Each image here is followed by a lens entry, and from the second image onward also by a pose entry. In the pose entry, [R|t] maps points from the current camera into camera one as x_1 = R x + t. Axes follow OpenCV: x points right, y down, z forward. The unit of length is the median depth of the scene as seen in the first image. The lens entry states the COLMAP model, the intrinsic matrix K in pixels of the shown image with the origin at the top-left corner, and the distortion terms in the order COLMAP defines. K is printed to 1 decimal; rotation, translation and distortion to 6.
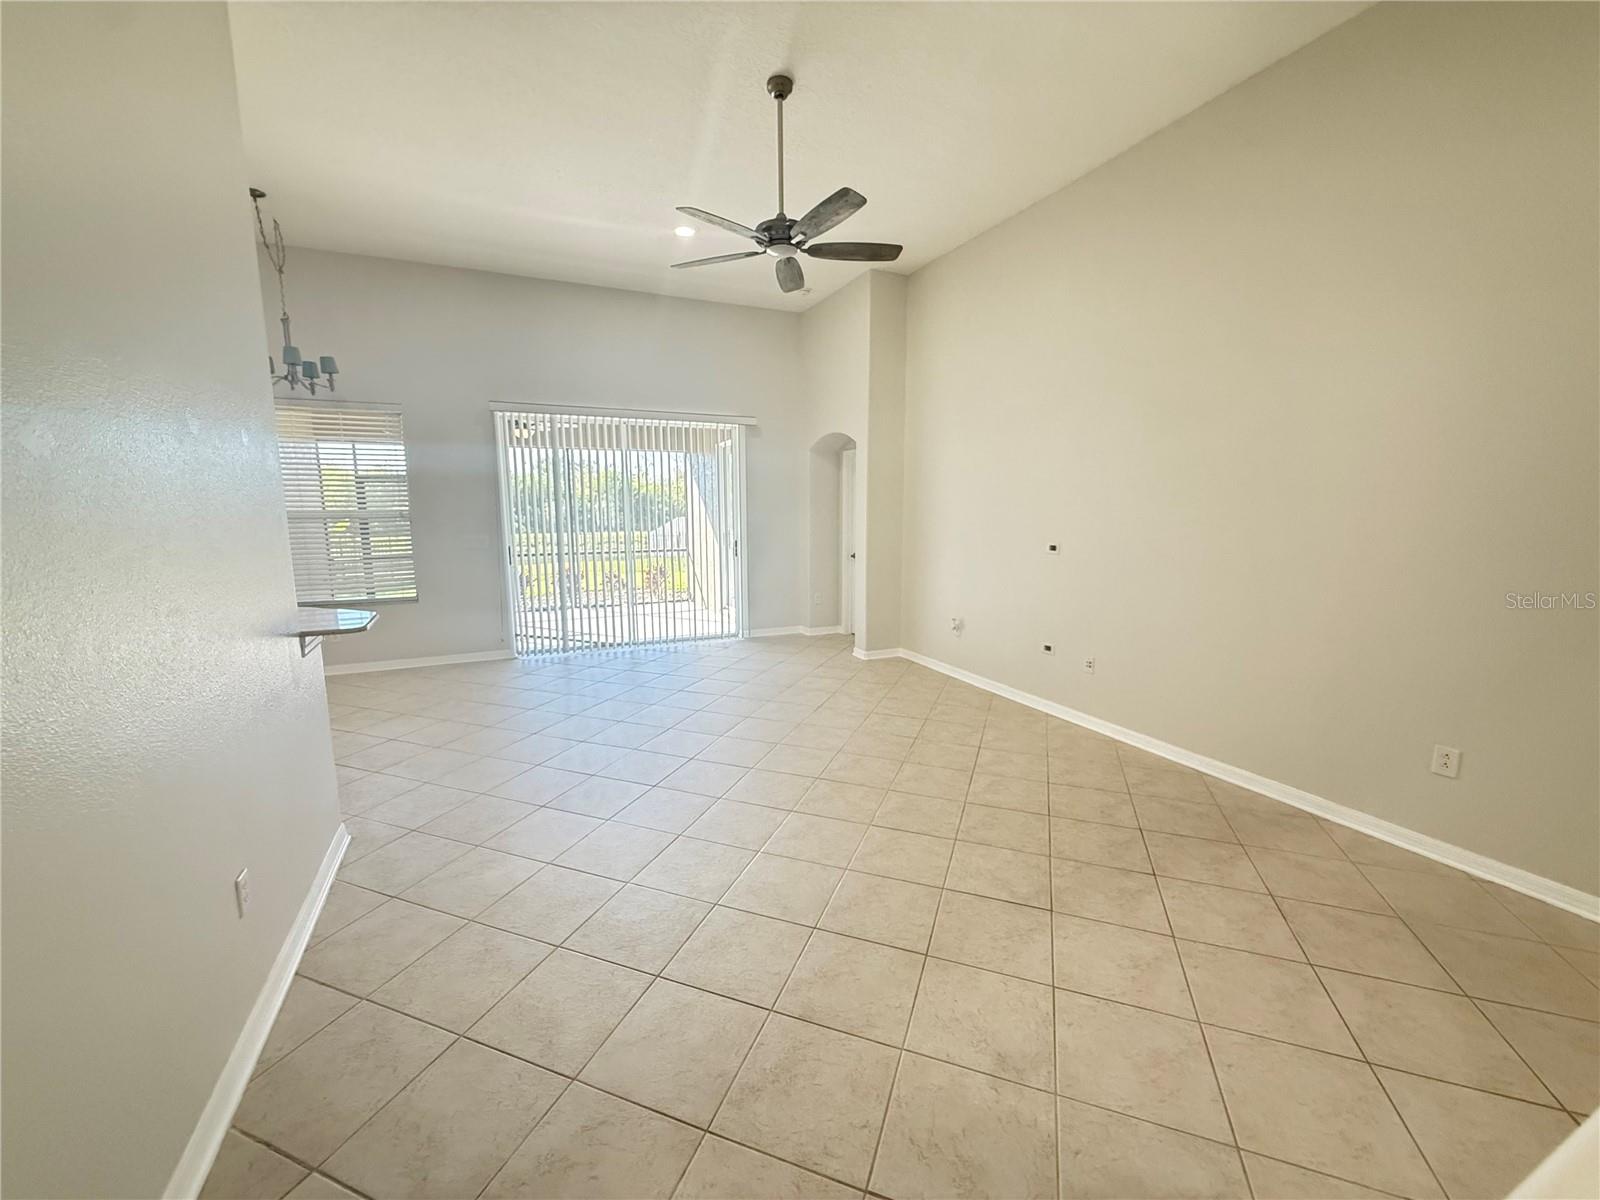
lens RADIAL K [[640.7, 0, 798.3], [0, 640.7, 598.9], [0, 0, 1]] dist [0.003141, -0.000123]
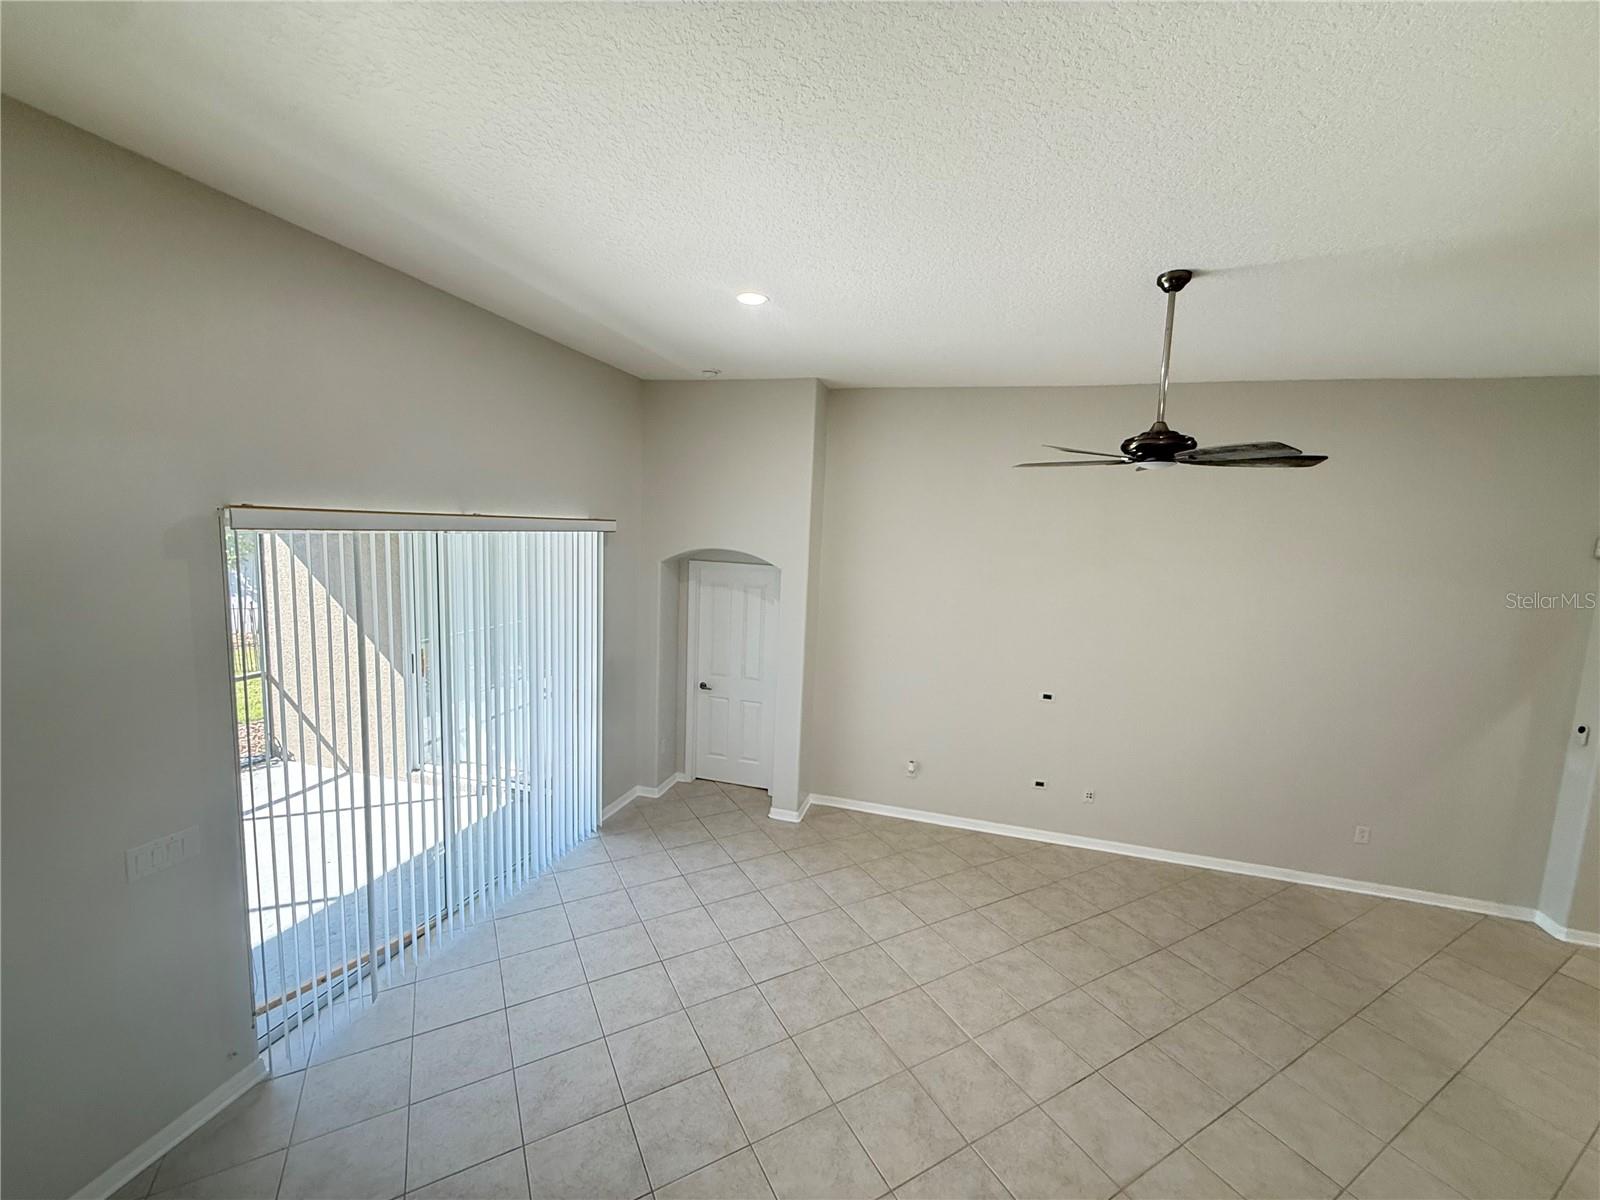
lens RADIAL K [[640.7, 0, 799.8], [0, 640.7, 597.6], [0, 0, 1]] dist [0.003141, -0.000123]
pose [[0.643683, -0.056739, 0.763186, -0.715991], [0.066276, 0.997634, 0.018271, -0.296604], [-0.762417, 0.038820, 0.645921, 0.587030]]
